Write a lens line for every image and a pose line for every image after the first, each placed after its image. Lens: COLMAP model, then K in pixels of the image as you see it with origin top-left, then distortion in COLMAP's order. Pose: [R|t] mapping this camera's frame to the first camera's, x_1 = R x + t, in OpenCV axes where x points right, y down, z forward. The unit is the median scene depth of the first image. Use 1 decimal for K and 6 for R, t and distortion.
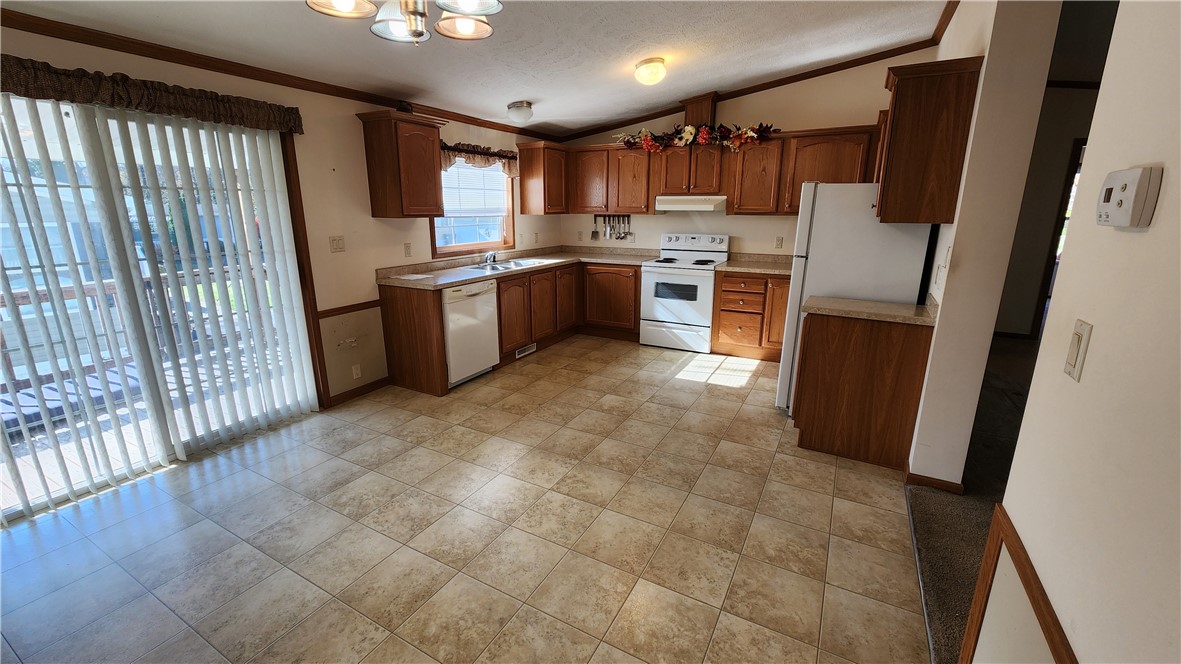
lens RADIAL K [[481.7, 0, 582.9], [0, 481.7, 331.8], [0, 0, 1]] dist [-0.002050, -0.000904]
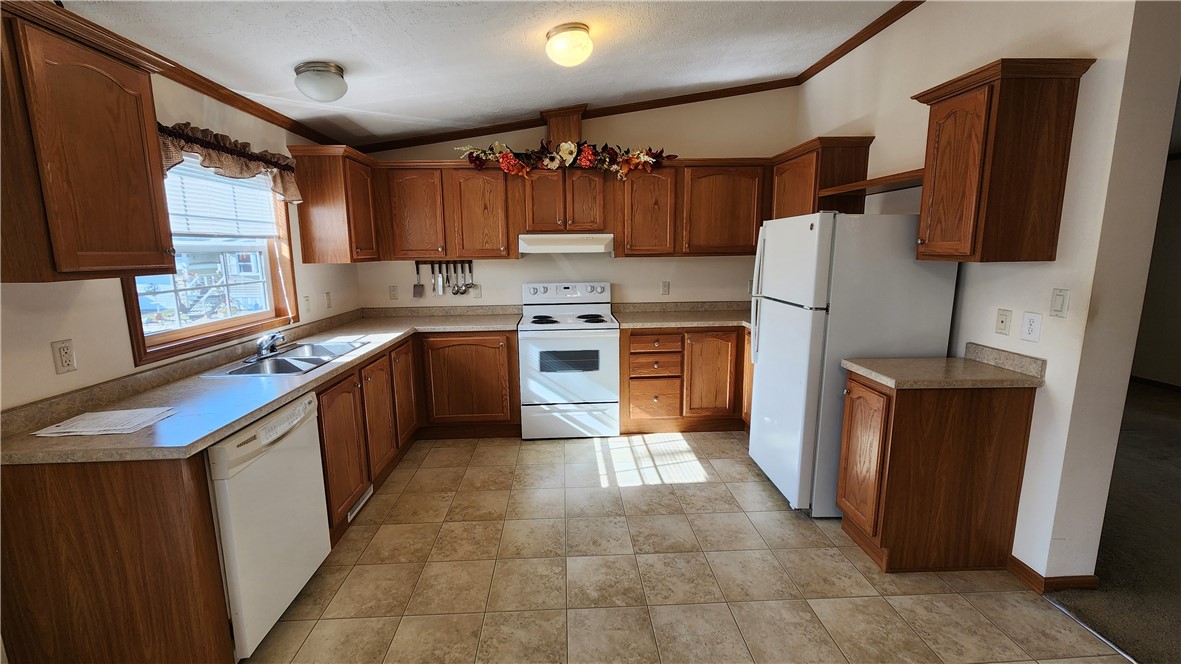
lens RADIAL K [[481.7, 0, 585.0], [0, 481.7, 330.4], [0, 0, 1]] dist [-0.002050, -0.000904]
pose [[0.847921, -0.097949, 0.520996, -0.176318], [0.144680, 0.988231, -0.049676, -0.095538], [-0.509998, 0.117499, 0.852113, 0.377422]]
